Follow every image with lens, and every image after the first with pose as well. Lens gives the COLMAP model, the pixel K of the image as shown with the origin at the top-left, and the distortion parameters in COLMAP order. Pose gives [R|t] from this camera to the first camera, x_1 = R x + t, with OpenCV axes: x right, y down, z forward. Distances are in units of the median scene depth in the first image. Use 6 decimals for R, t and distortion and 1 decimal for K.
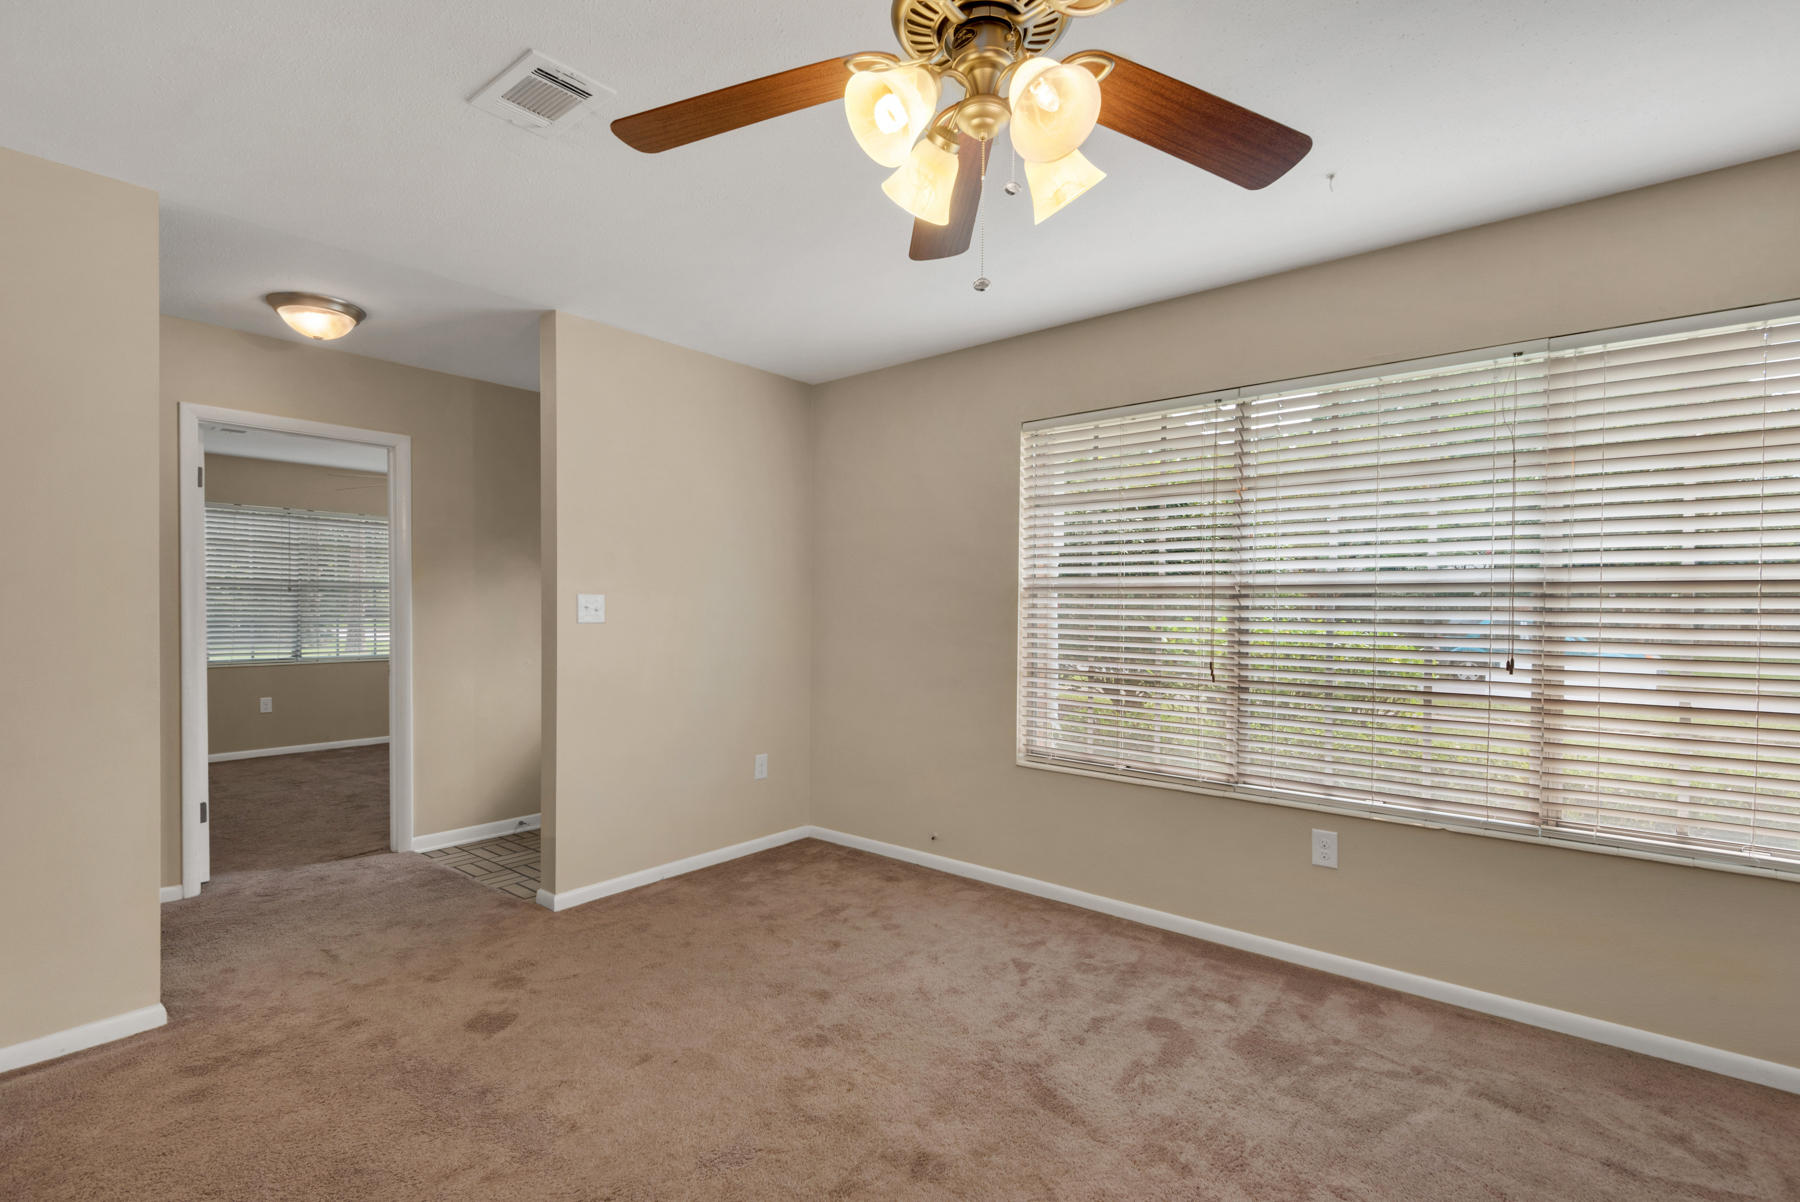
lens RADIAL K [[830.1, 0, 882.7], [0, 830.1, 625.9], [0, 0, 1]] dist [0.034579, -0.021974]
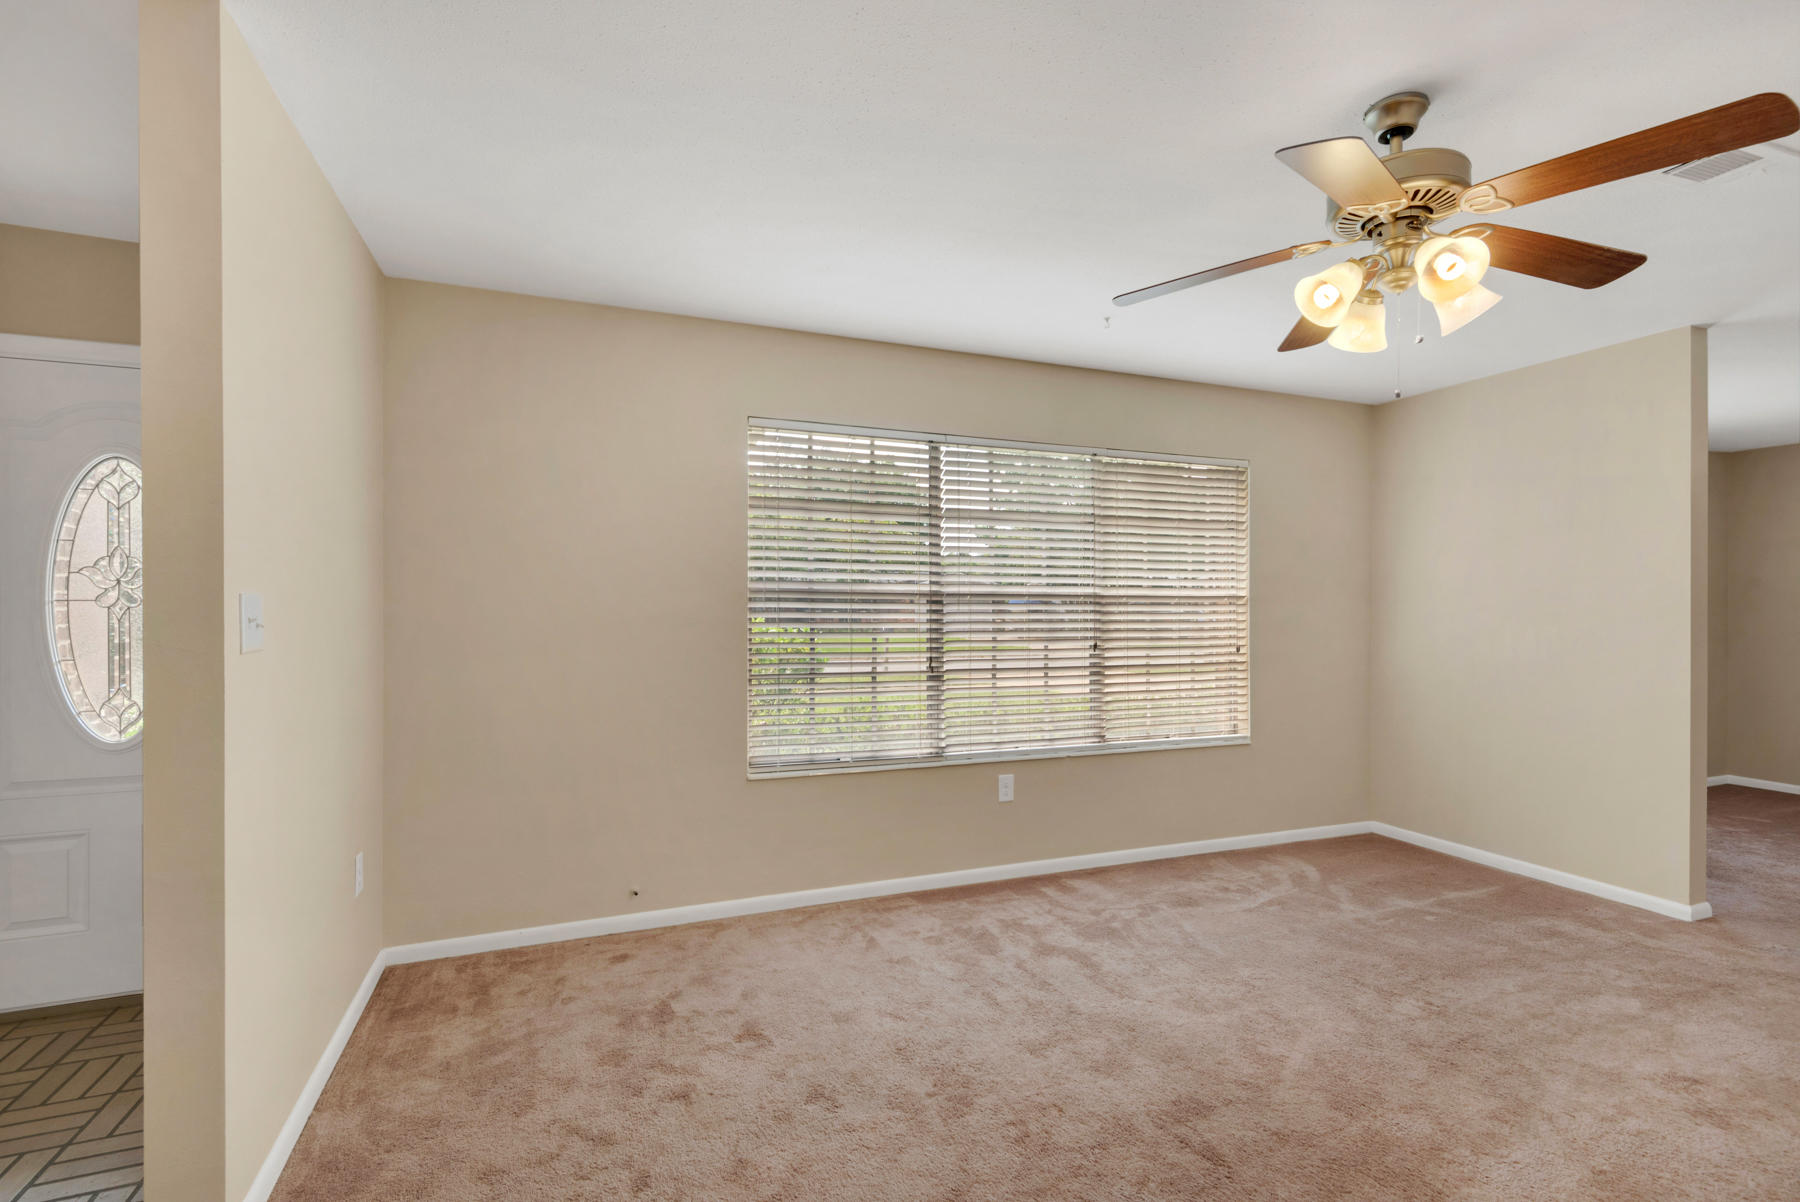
lens RADIAL K [[823.4, 0, 886.4], [0, 823.4, 605.8], [0, 0, 1]] dist [0.033991, -0.019253]
pose [[0.471847, -0.002248, 0.881677, -0.760622], [0.019575, 0.999777, -0.007927, -0.023851], [-0.881463, 0.020999, 0.471786, 0.544409]]
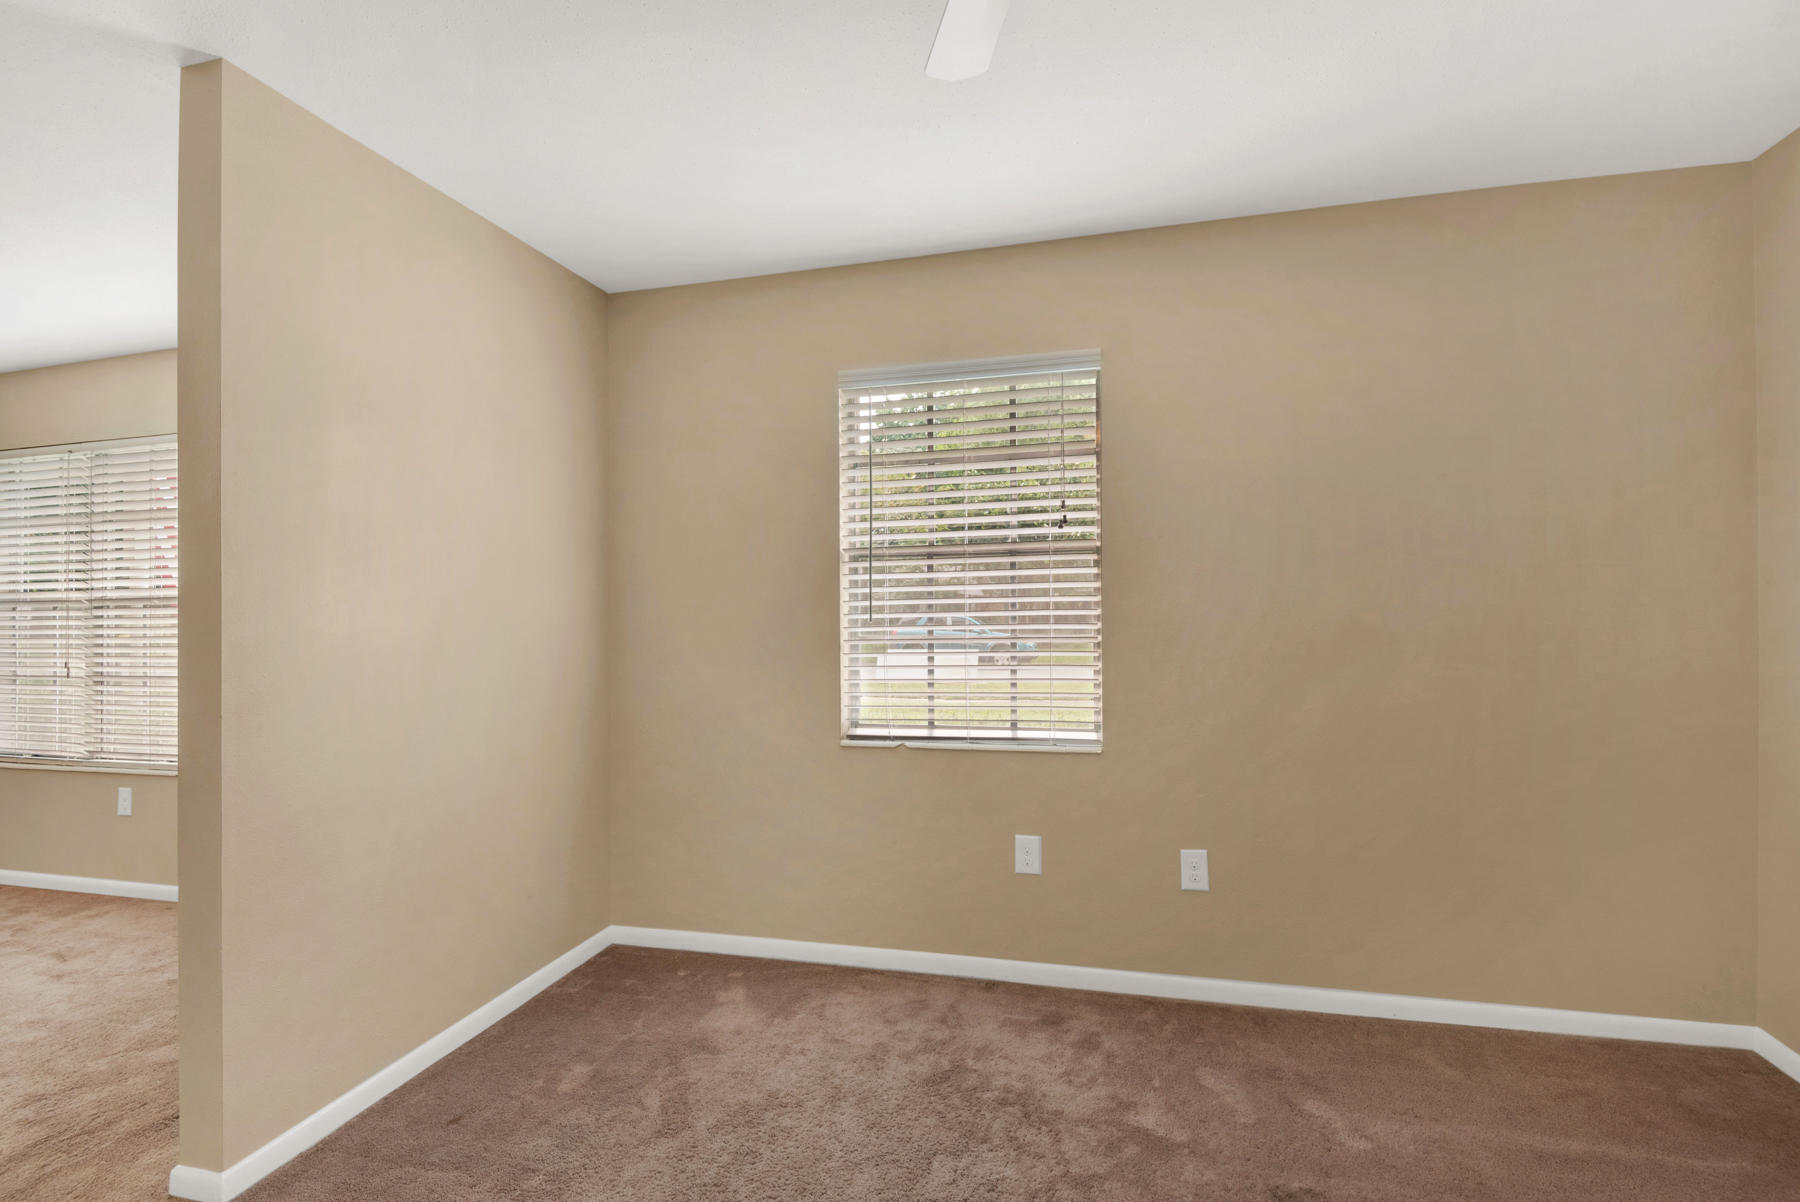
lens RADIAL K [[862.2, 0, 896.3], [0, 862.2, 593.0], [0, 0, 1]] dist [0.001989, -0.000727]
pose [[0.903220, -0.015845, 0.428884, 1.062341], [0.030198, 0.999188, -0.026682, 0.014363], [-0.428113, 0.037051, 0.902965, -0.751304]]
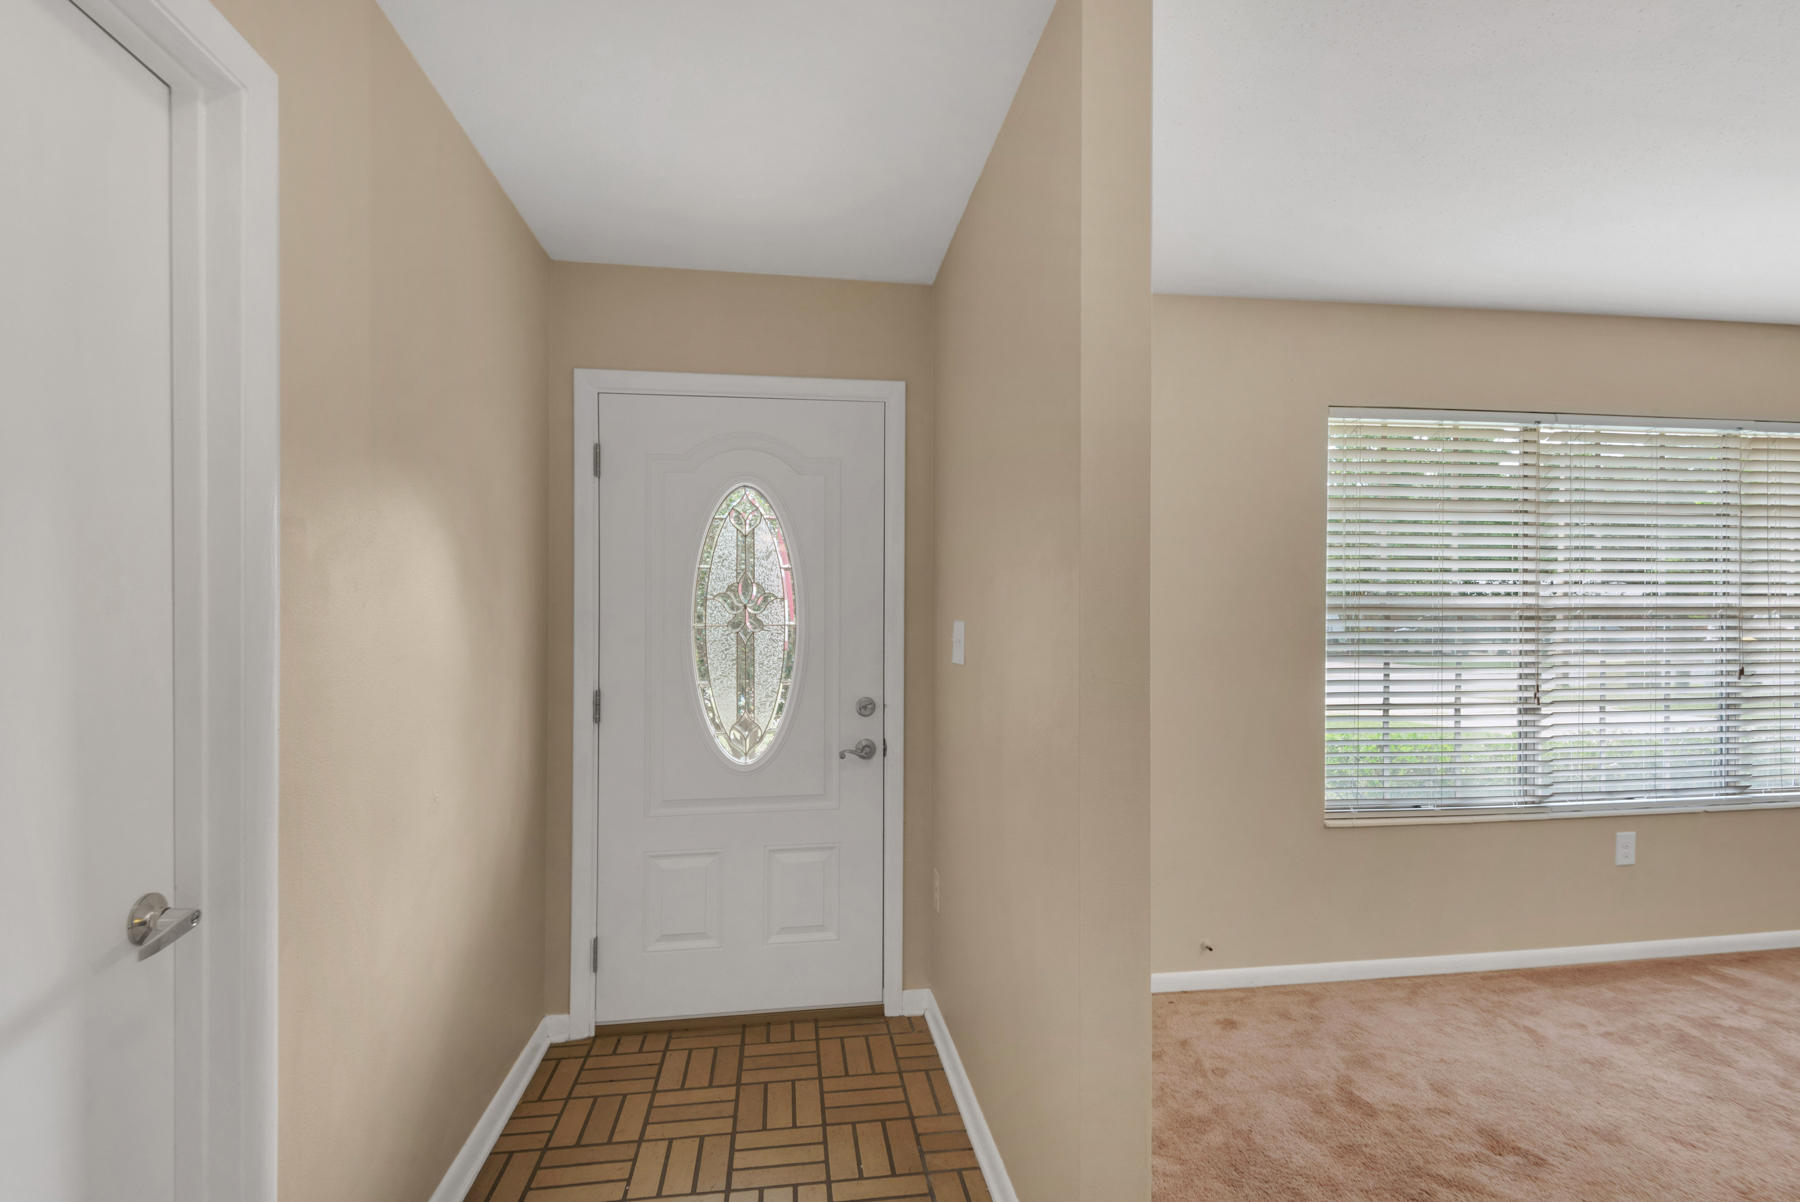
lens RADIAL K [[854.7, 0, 902.7], [0, 854.7, 637.4], [0, 0, 1]] dist [-0.009151, -0.000899]
pose [[0.669808, -0.017073, 0.742338, -0.940498], [0.025854, 0.999666, -0.000337, -0.034749], [-0.742084, 0.019418, 0.670025, 0.973727]]
